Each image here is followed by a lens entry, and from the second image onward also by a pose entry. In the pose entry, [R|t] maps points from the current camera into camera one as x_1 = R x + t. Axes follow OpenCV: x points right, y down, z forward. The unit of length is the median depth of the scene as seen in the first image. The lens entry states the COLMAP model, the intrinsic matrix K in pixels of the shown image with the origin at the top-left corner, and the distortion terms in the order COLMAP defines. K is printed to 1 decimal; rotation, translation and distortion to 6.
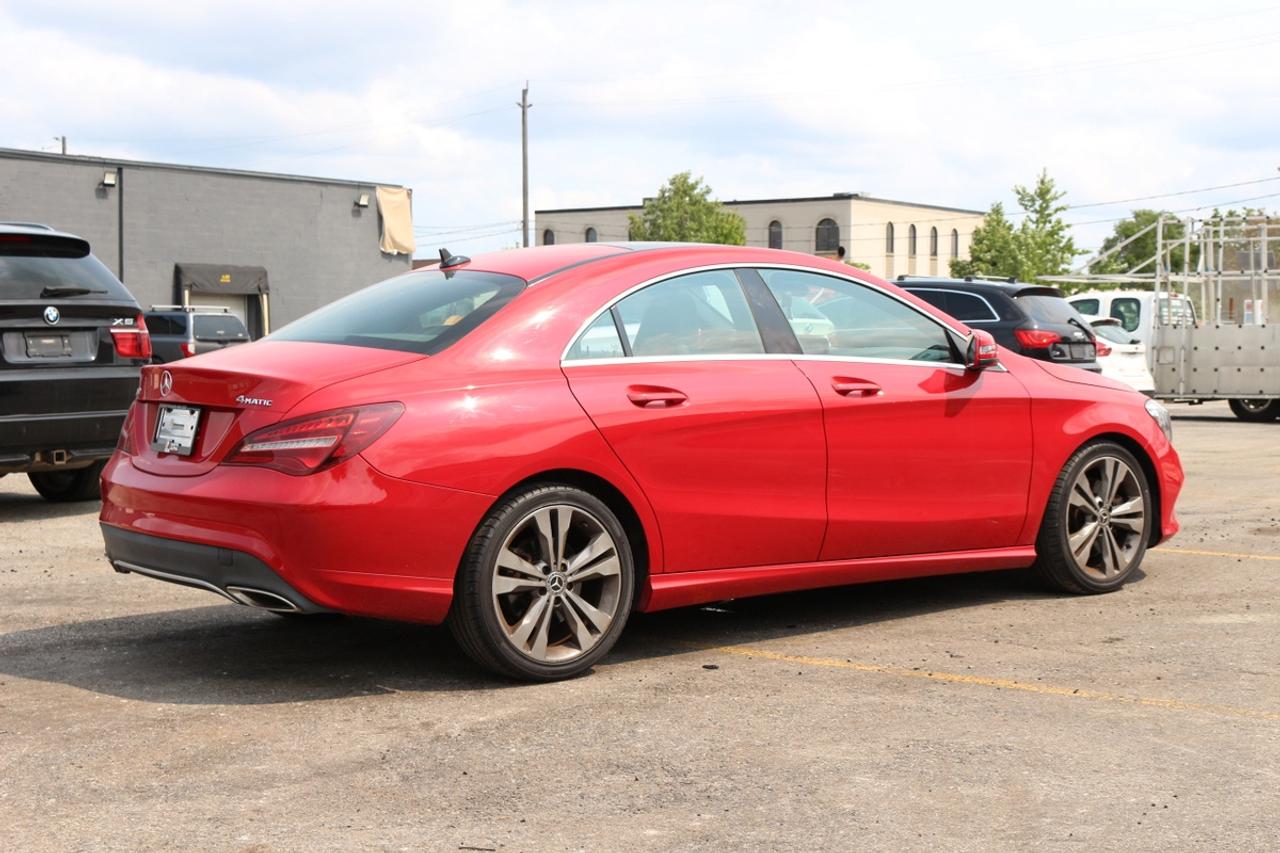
lens RADIAL K [[1929.4, 0, 673.8], [0, 1929.4, 430.3], [0, 0, 1]] dist [-0.048940, 0.000000]
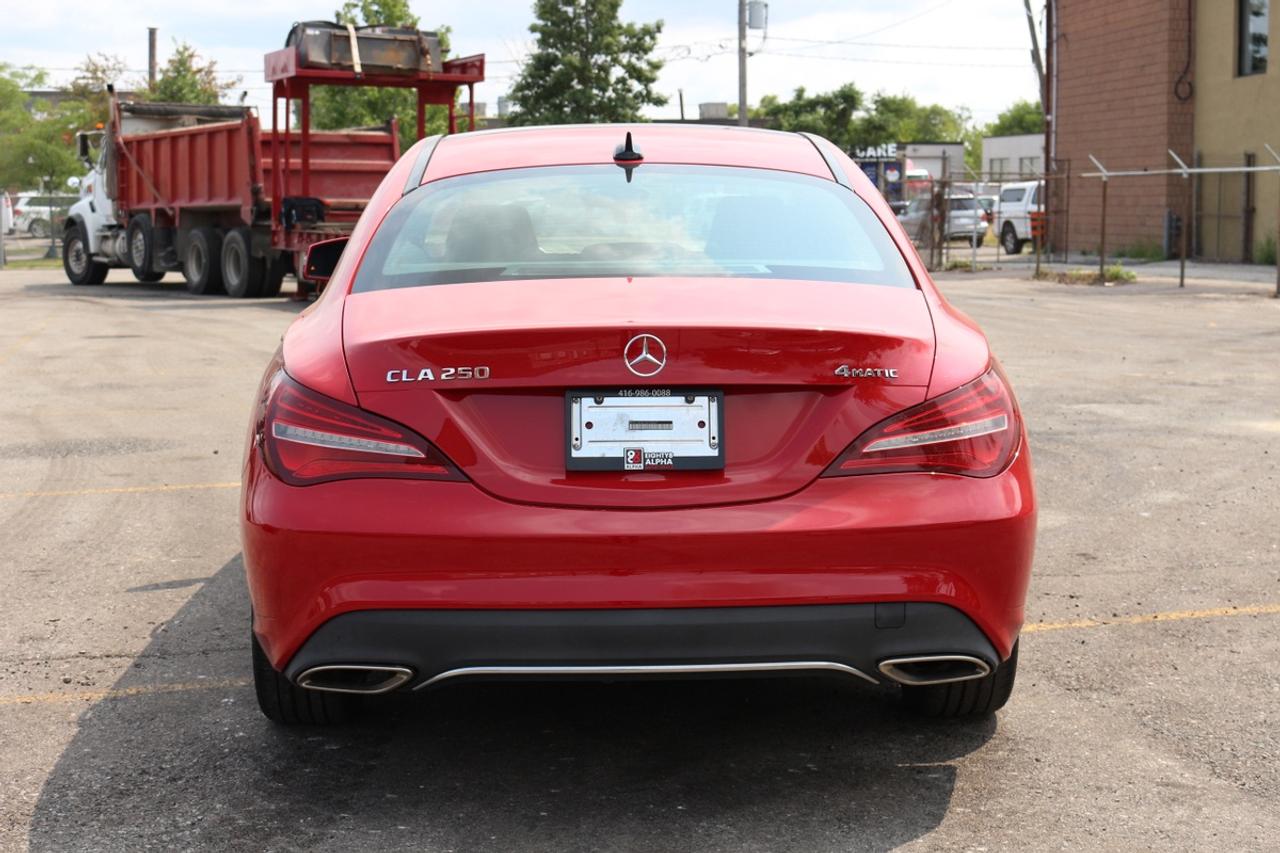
lens RADIAL K [[2069.4, 0, 638.8], [0, 2069.4, 425.1], [0, 0, 1]] dist [0.005912, 0.000000]
pose [[0.600305, -0.097574, 0.793797, -0.711574], [0.051732, 0.995189, 0.083207, -0.051665], [-0.798096, -0.008885, 0.602465, 0.556630]]
